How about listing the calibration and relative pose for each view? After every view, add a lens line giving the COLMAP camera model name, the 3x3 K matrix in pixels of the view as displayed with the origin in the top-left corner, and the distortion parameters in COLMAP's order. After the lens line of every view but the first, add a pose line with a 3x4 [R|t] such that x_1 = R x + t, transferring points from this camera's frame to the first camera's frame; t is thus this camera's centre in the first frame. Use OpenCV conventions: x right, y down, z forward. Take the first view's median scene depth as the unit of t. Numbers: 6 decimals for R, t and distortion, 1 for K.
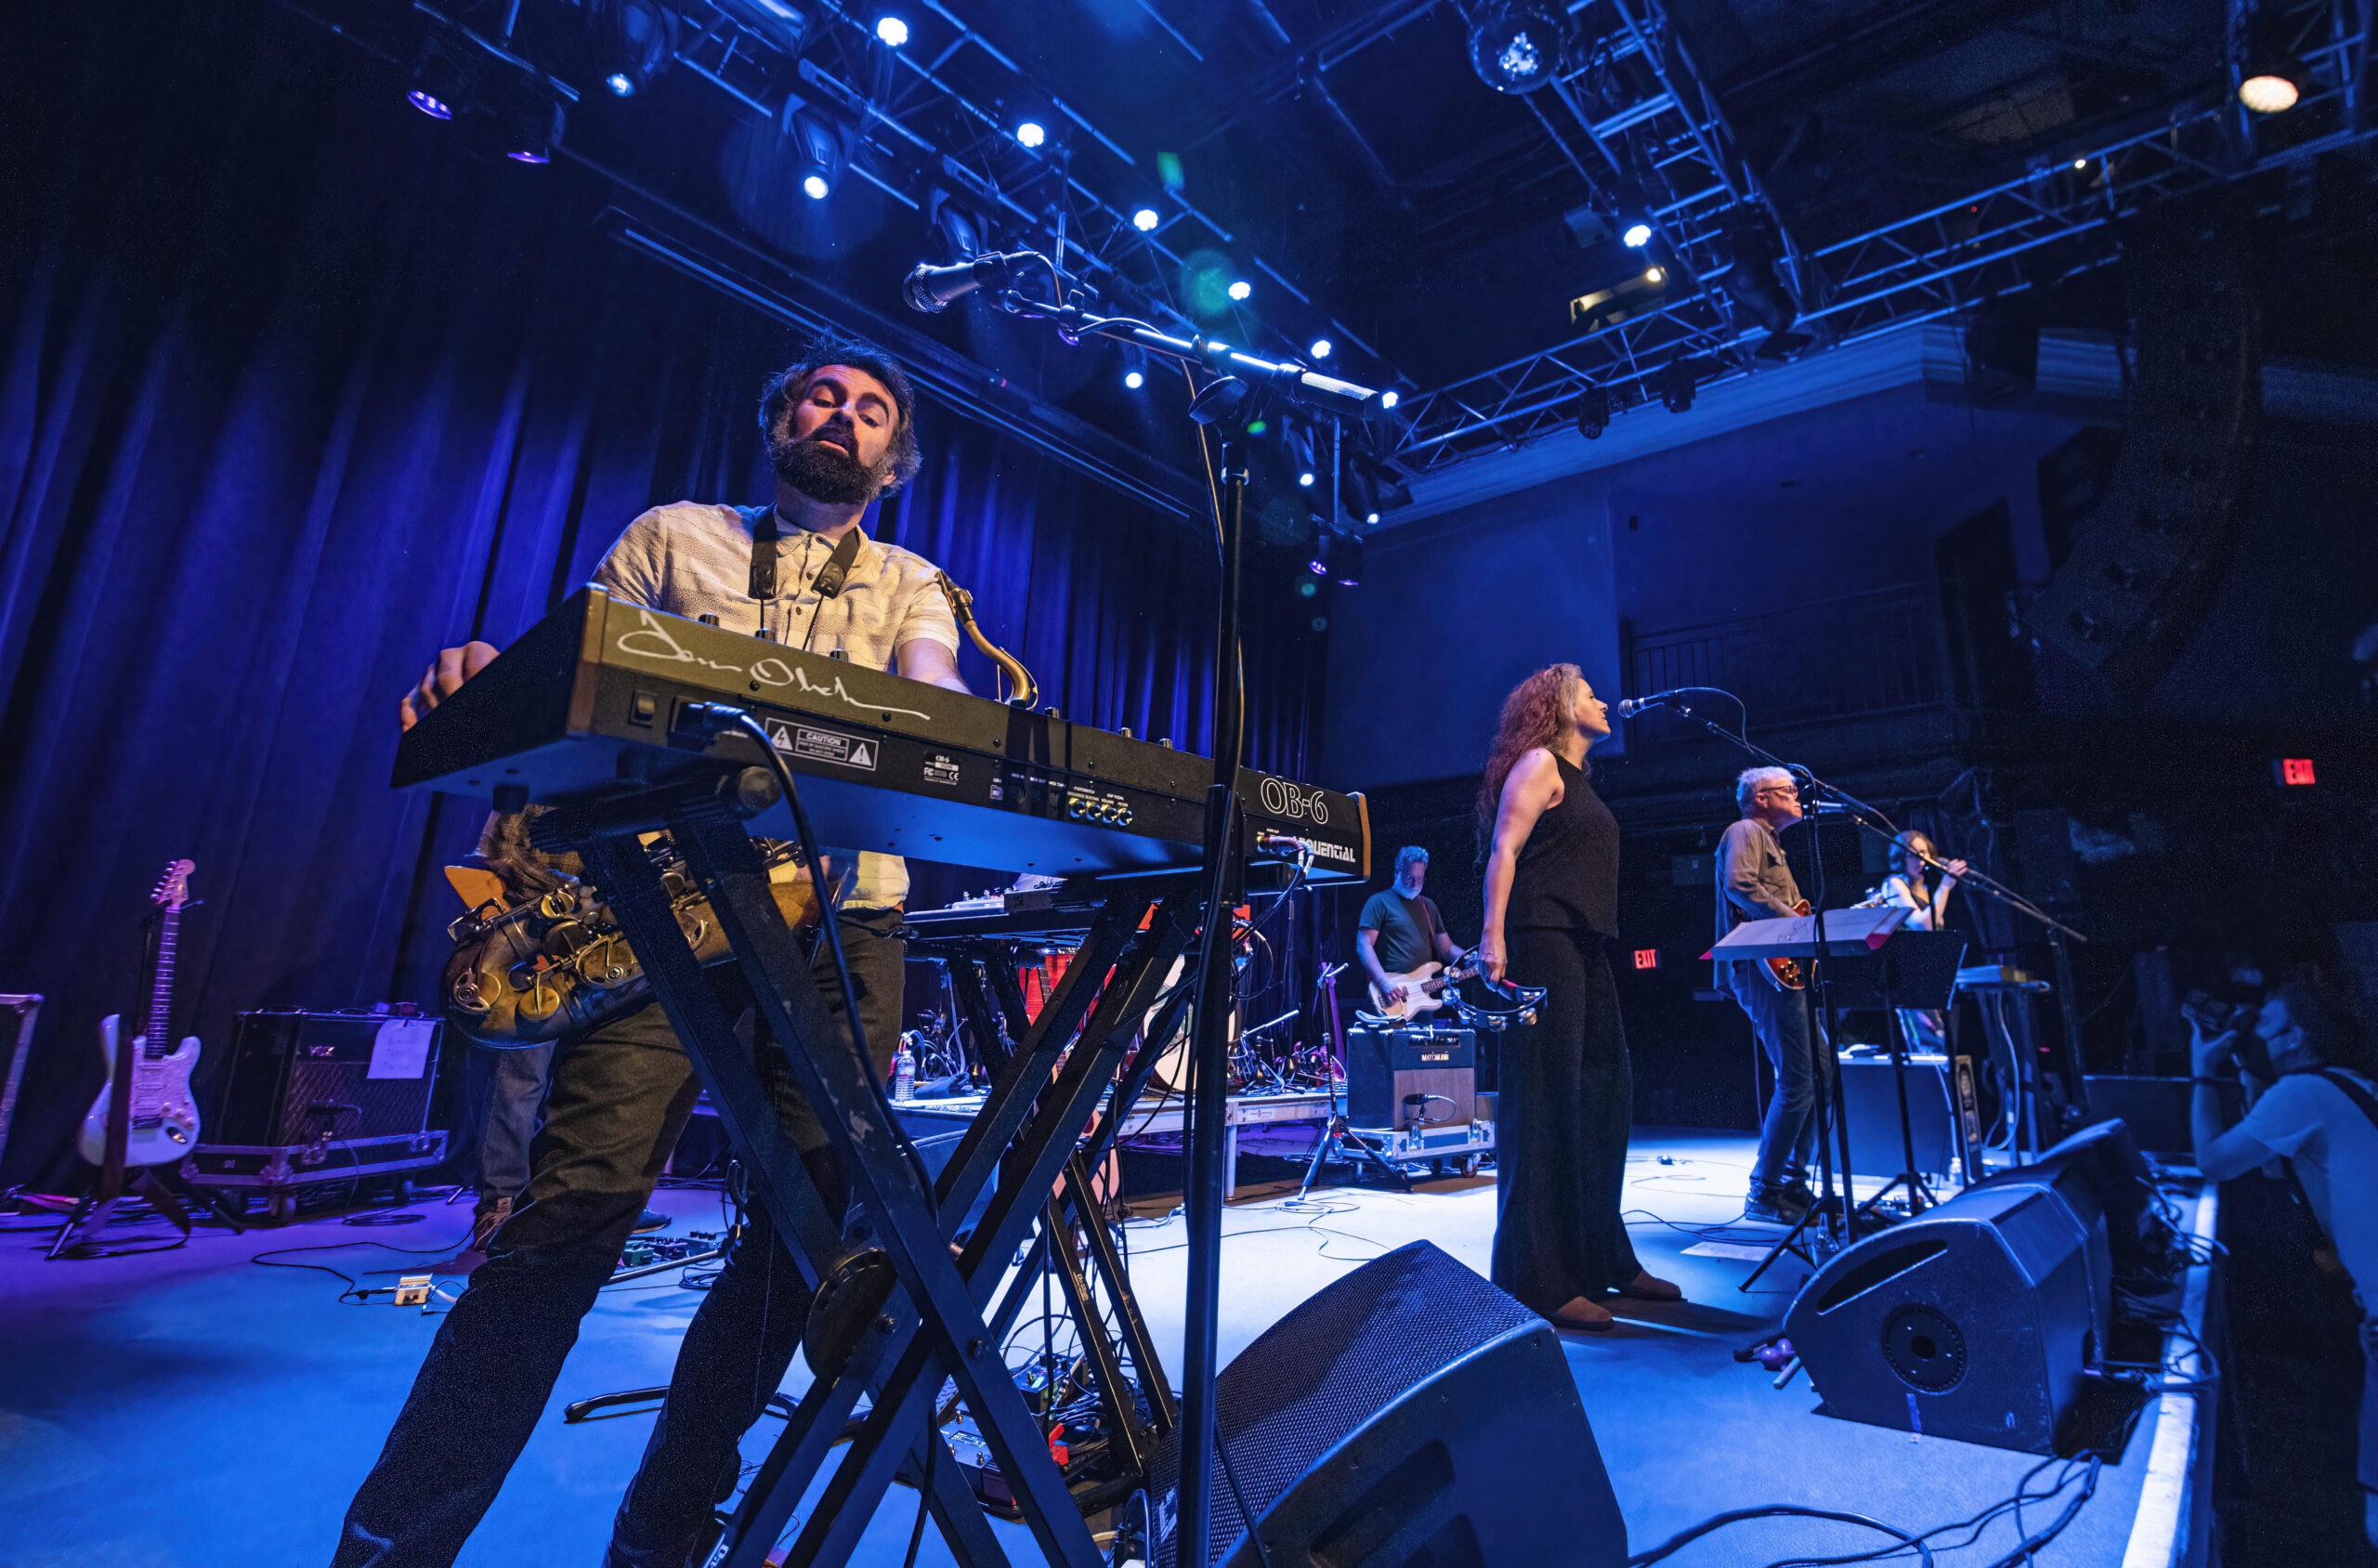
lens RADIAL K [[1055.5, 0, 1189.0], [0, 1055.5, 784.0], [0, 0, 1]] dist [0.002321, -0.006580]
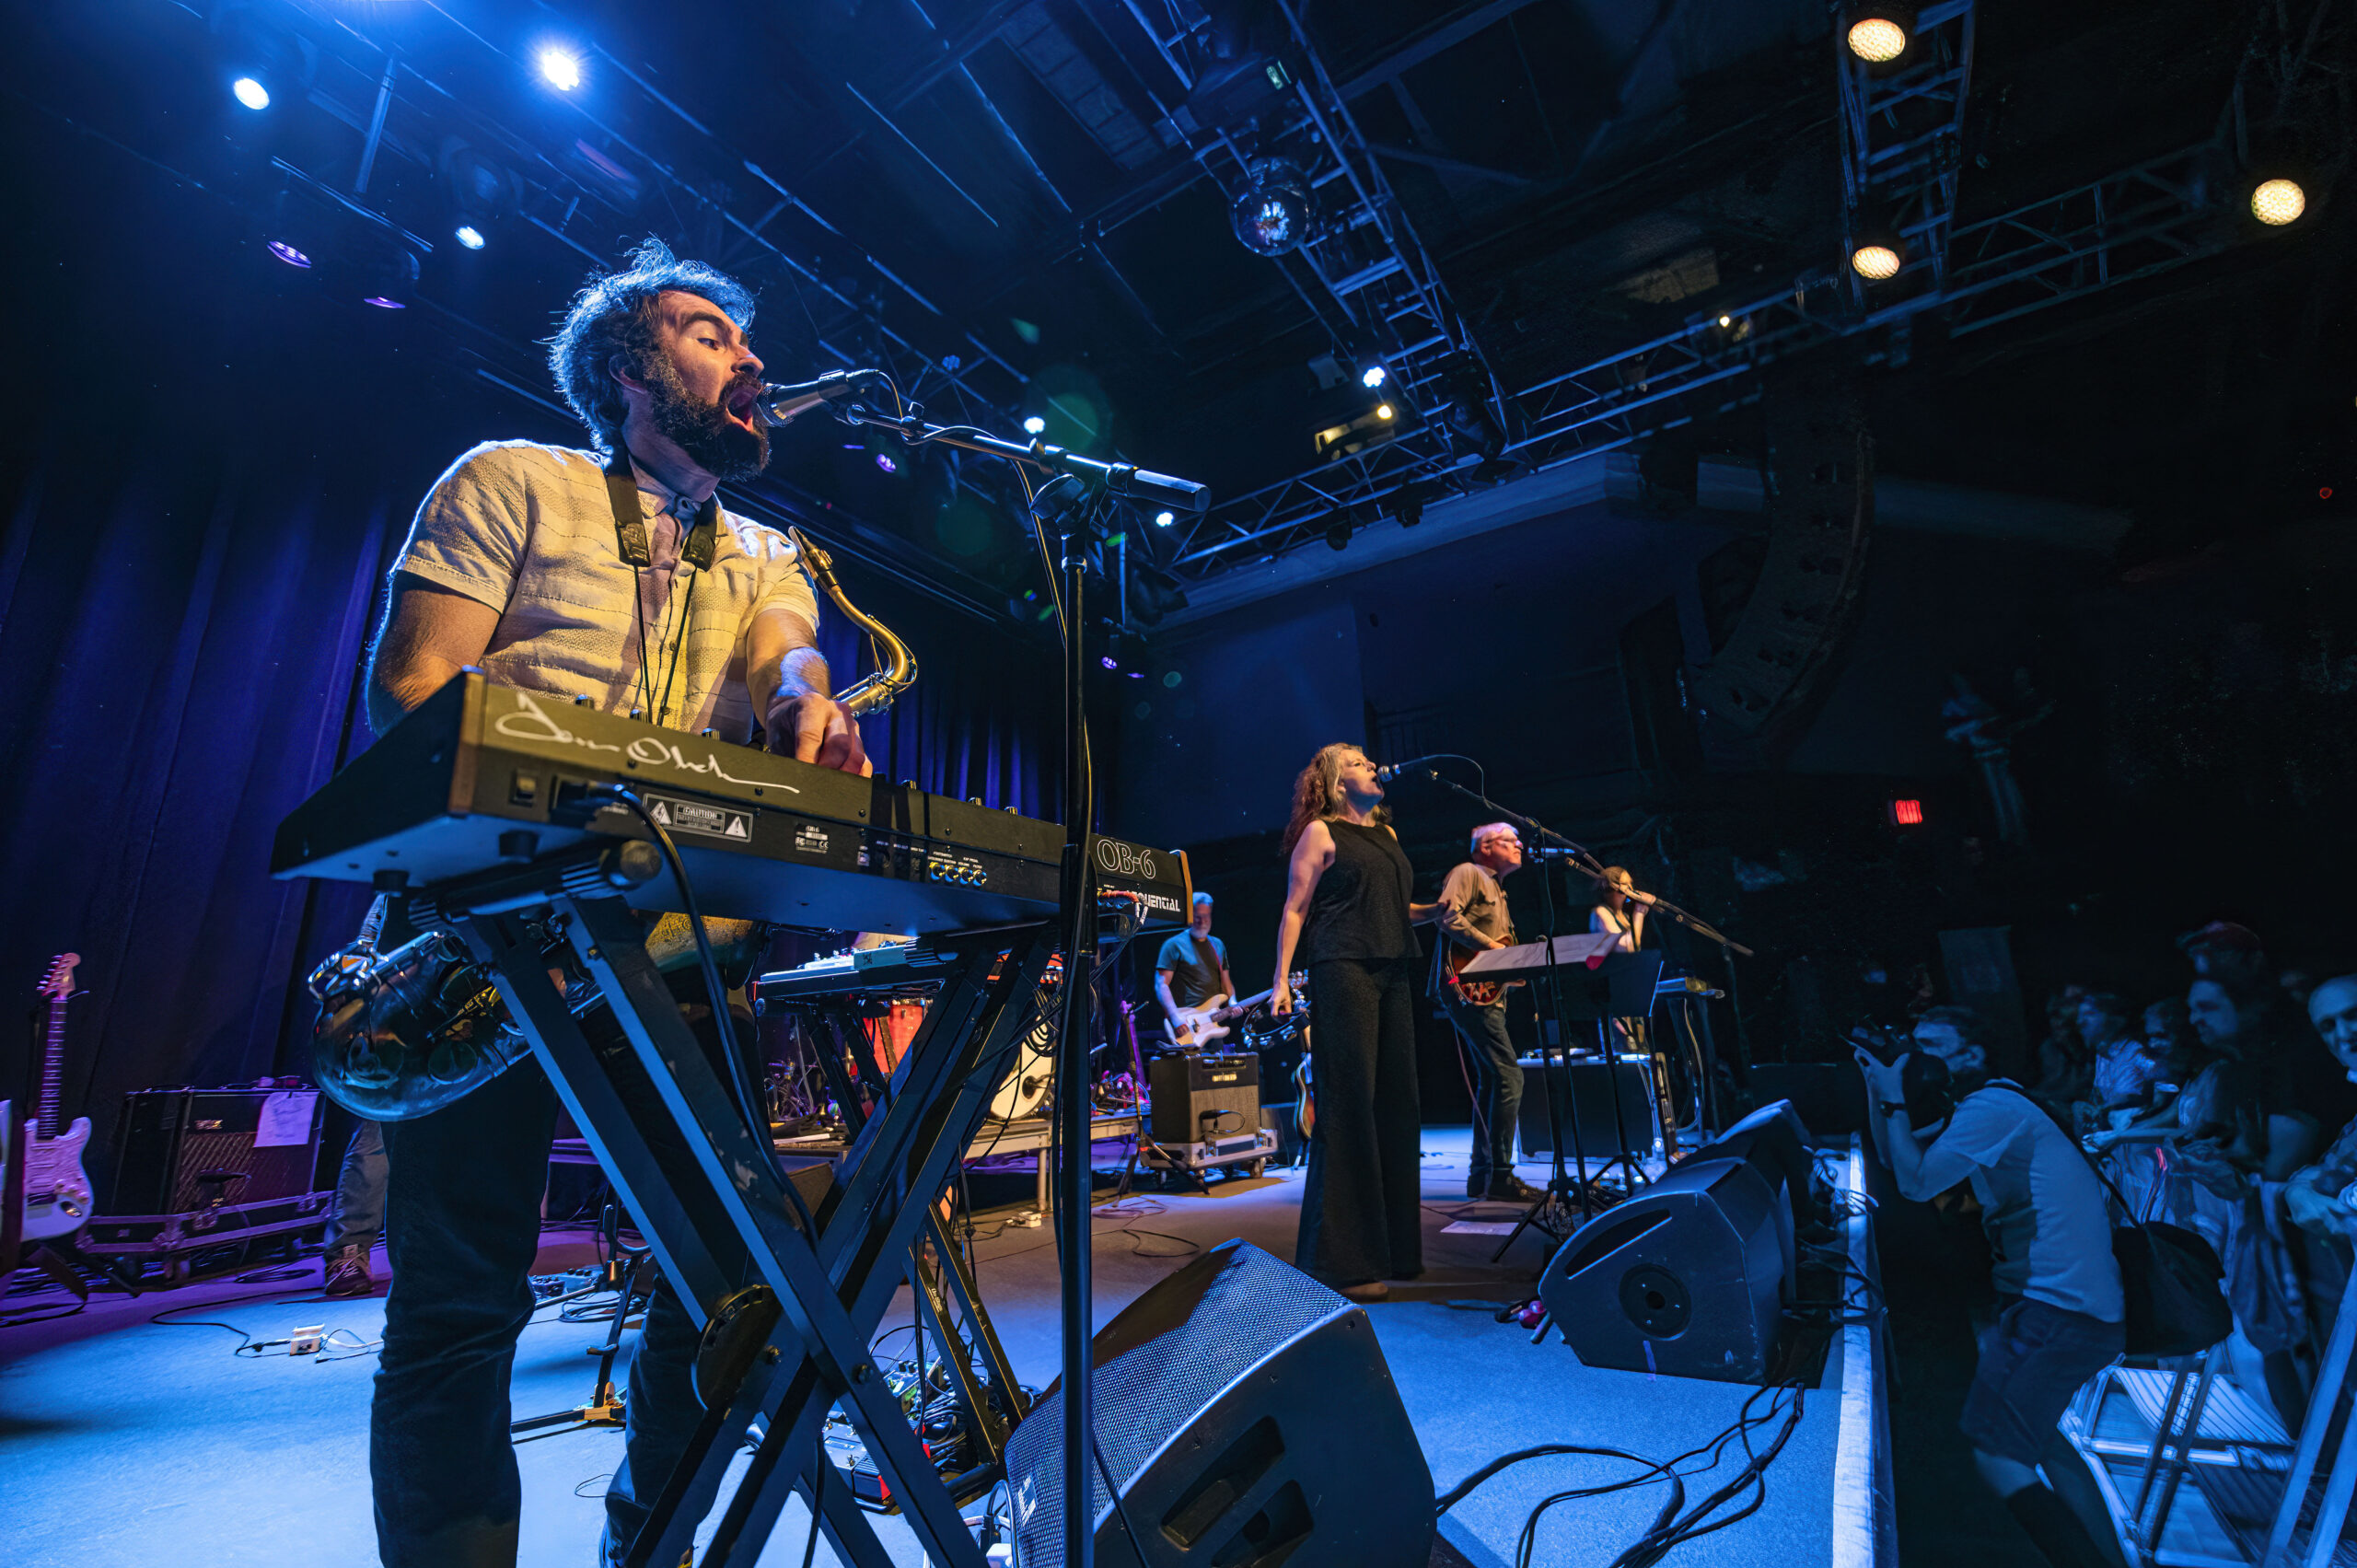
lens RADIAL K [[1024.6, 0, 1183.5], [0, 1024.6, 831.3], [0, 0, 1]] dist [-0.002610, -0.007411]
pose [[0.995888, -0.032084, 0.084720, 0.095988], [0.032353, 0.999475, -0.001807, -0.013563], [-0.084617, 0.004540, 0.996403, -0.125637]]
